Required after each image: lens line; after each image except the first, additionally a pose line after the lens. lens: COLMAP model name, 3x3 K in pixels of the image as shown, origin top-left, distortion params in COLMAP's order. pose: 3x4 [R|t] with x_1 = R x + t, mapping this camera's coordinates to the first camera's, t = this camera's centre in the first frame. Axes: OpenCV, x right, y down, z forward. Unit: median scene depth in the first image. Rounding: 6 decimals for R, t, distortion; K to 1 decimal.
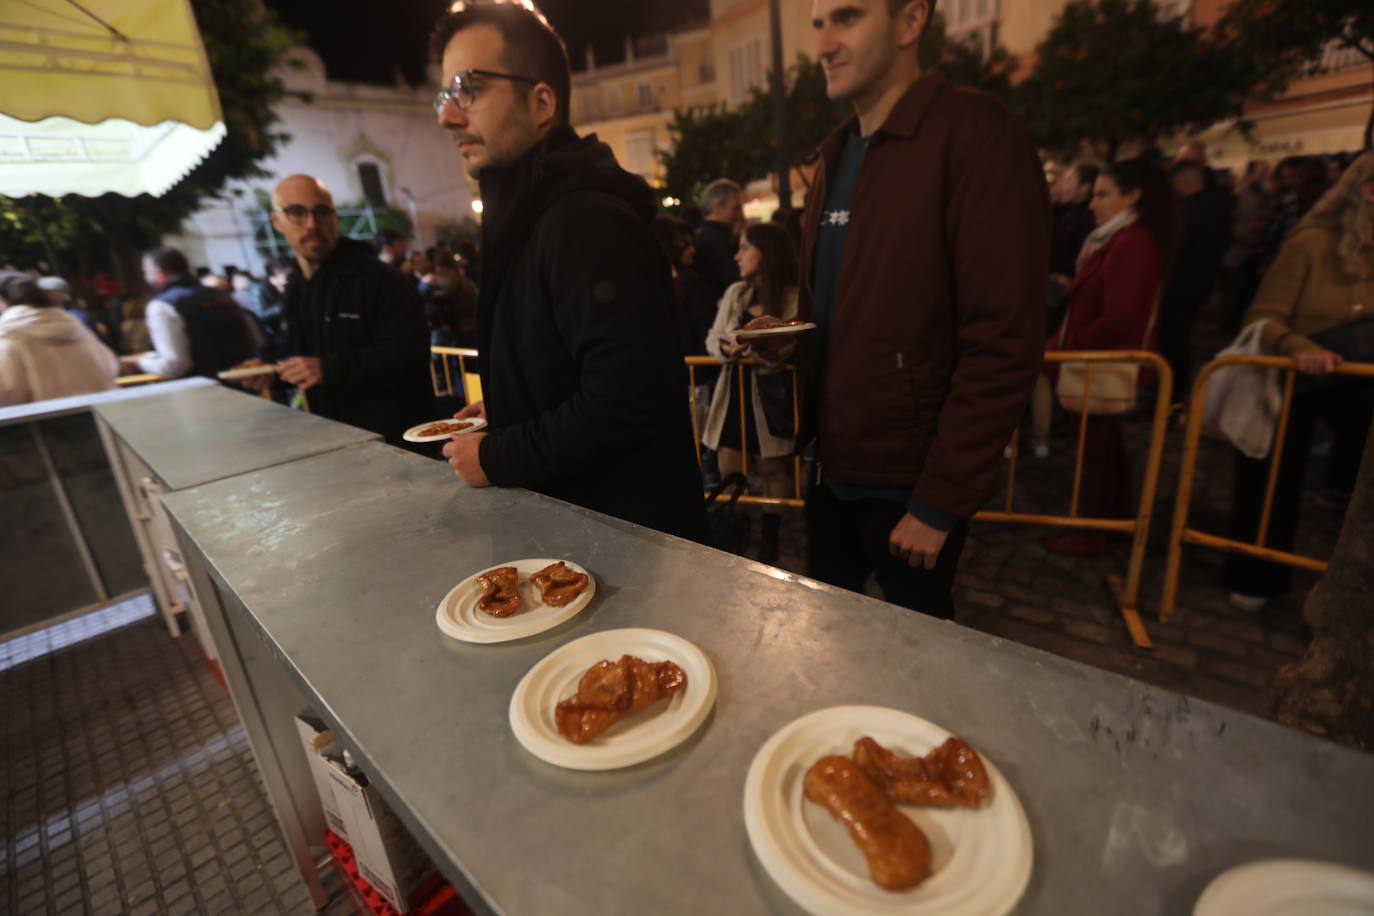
lens RADIAL K [[608.9, 0, 687.8], [0, 608.9, 451.3], [0, 0, 1]] dist [-0.042987, 0.010055]
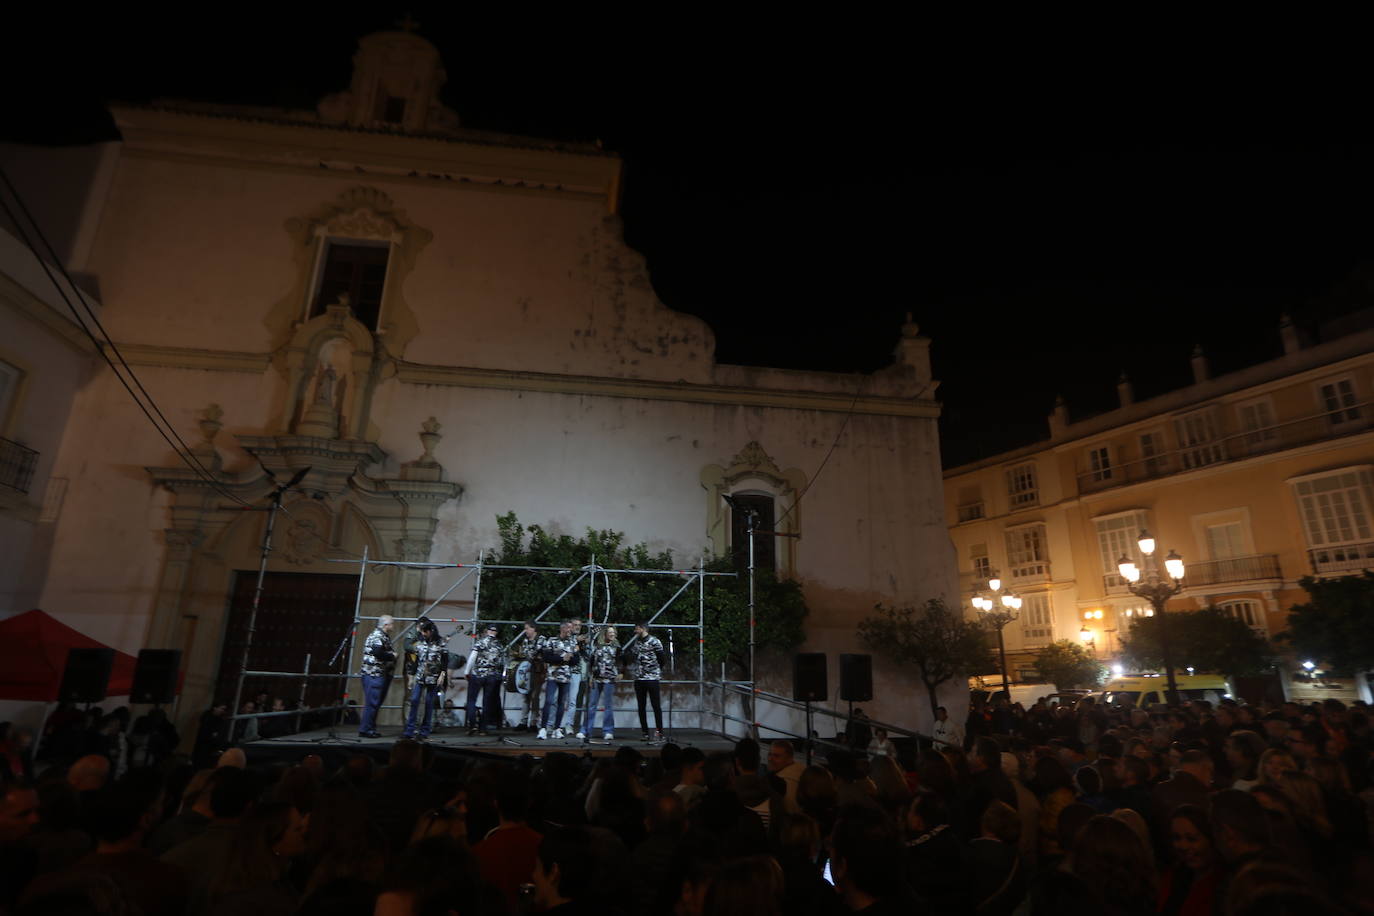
lens RADIAL K [[693.0, 0, 691.1], [0, 693.0, 449.9], [0, 0, 1]] dist [-0.038356, 0.015316]
pose [[0.755485, -0.103517, -0.646936, -0.572073], [-0.295818, 0.827158, -0.477808, -0.654643], [0.584580, 0.552352, 0.594284, 1.827715]]
